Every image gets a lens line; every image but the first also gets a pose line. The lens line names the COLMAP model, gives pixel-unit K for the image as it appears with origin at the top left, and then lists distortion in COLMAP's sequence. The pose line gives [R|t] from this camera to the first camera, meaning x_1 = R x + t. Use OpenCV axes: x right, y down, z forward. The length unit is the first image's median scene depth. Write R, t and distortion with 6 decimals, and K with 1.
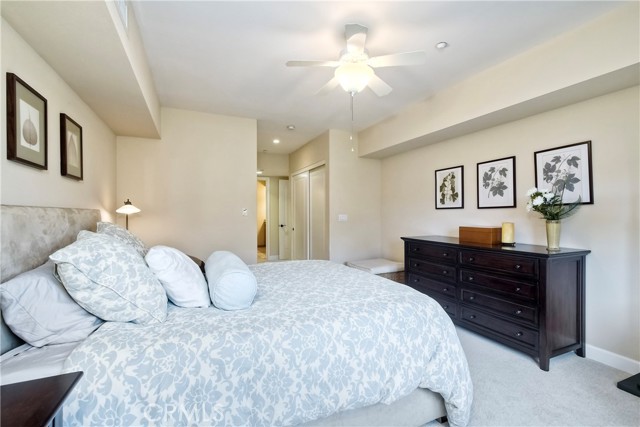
lens RADIAL K [[292.2, 0, 319.2], [0, 292.2, 212.2], [0, 0, 1]] dist [-0.002413, -0.000459]
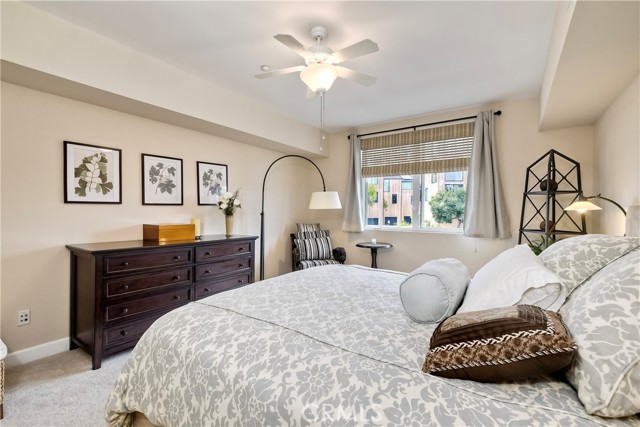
lens RADIAL K [[292.2, 0, 319.6], [0, 292.2, 214.3], [0, 0, 1]] dist [-0.002413, -0.000459]
pose [[-0.542463, 0.006014, 0.840058, -0.492365], [0.007478, 0.999969, -0.002331, 0.022629], [-0.840046, 0.005017, -0.542491, 1.039687]]
